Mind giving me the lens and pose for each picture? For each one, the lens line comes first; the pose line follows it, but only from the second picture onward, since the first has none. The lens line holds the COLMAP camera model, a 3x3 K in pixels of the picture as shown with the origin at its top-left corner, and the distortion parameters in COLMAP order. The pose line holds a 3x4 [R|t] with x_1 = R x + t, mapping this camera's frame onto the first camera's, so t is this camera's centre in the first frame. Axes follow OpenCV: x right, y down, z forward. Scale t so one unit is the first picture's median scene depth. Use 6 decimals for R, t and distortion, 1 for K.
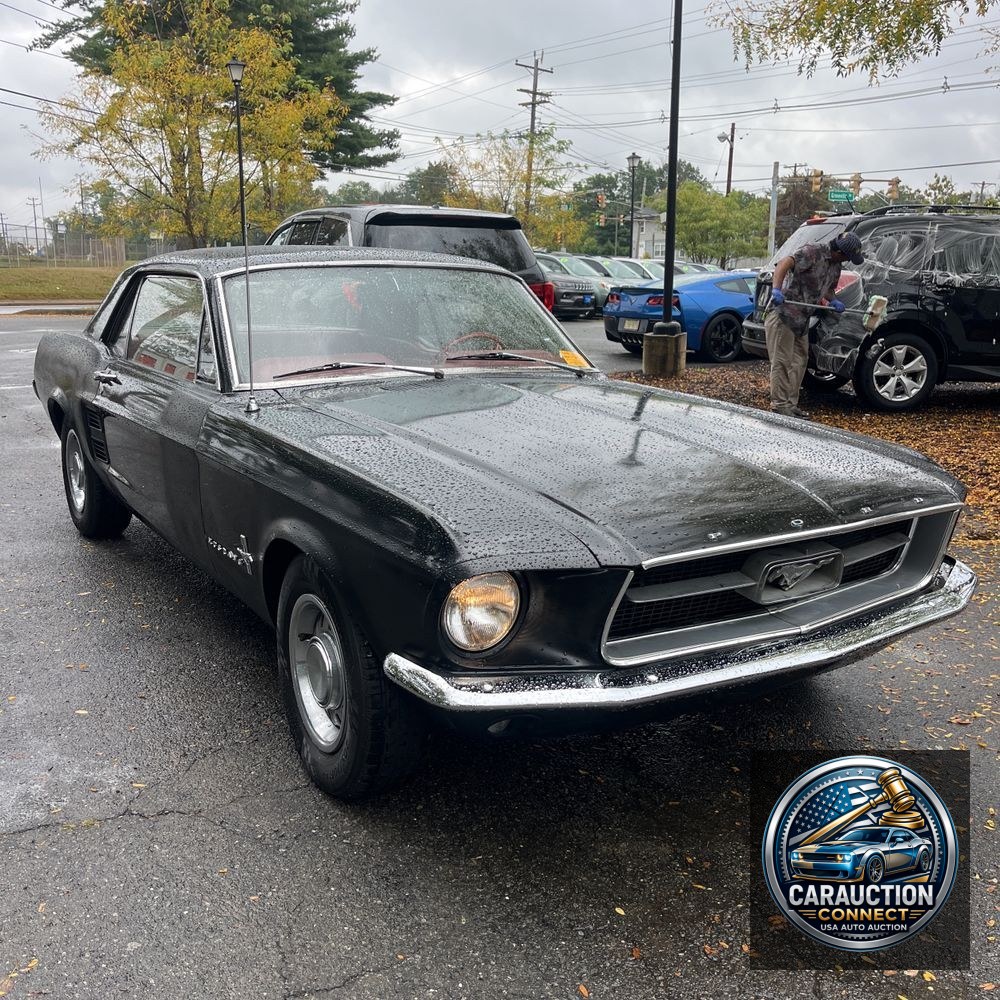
lens RADIAL K [[1039.1, 0, 486.8], [0, 1039.1, 502.9], [0, 0, 1]] dist [0.032831, -0.001600]
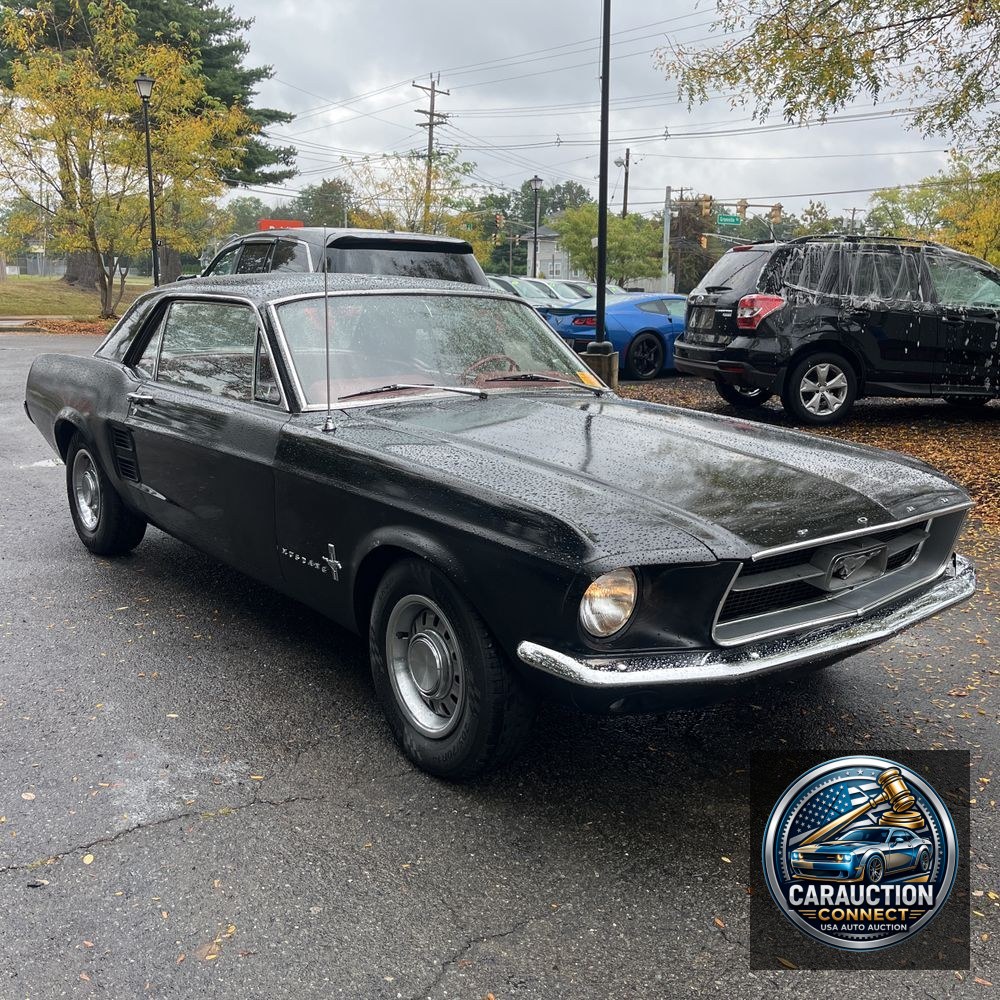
lens RADIAL K [[1037.6, 0, 495.5], [0, 1037.6, 497.7], [0, 0, 1]] dist [0.049666, -0.046856]
pose [[0.993746, -0.016588, 0.110429, -0.062680], [0.018831, 0.999636, -0.019303, 0.002235], [-0.110069, 0.021262, 0.993697, -0.032129]]
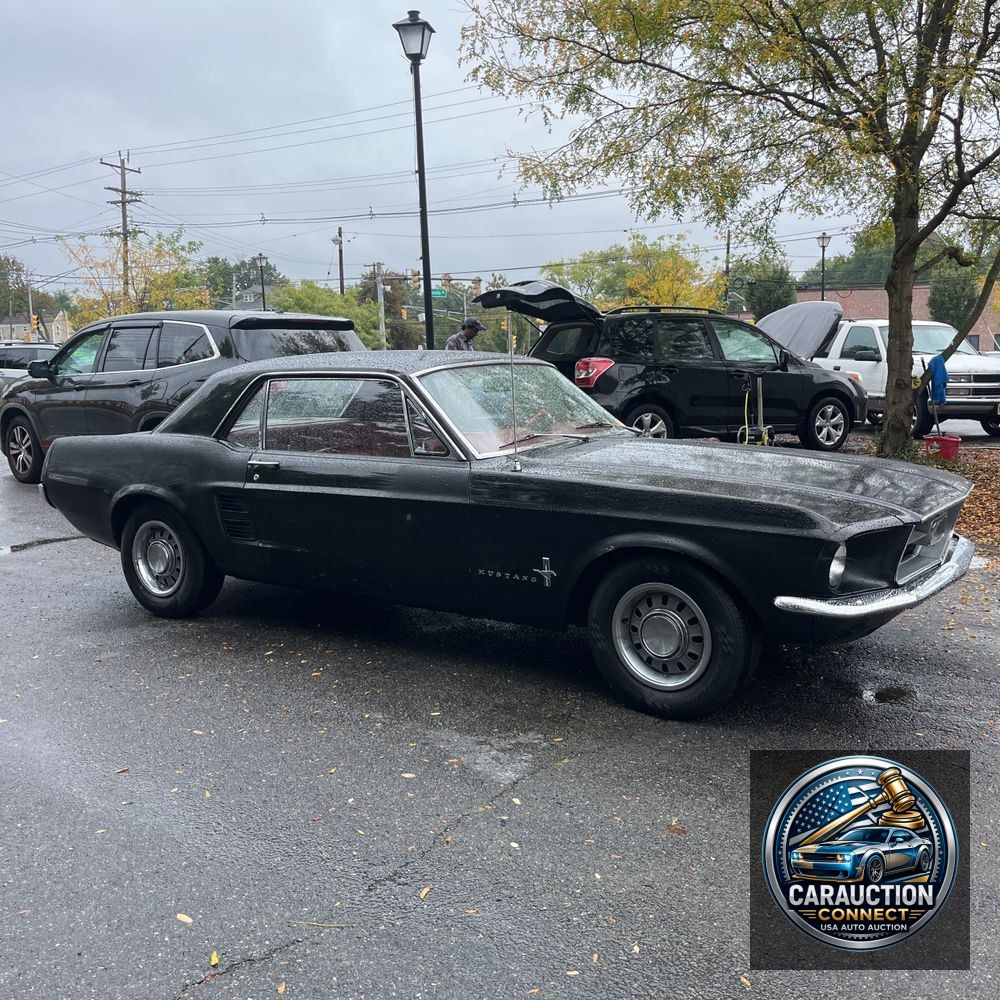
lens RADIAL K [[1037.6, 0, 495.5], [0, 1037.6, 497.7], [0, 0, 1]] dist [0.049666, -0.046856]
pose [[0.914262, -0.086066, 0.395876, -0.284586], [0.121273, 0.990506, -0.064734, 0.011309], [-0.386546, 0.107193, 0.916019, -0.081783]]
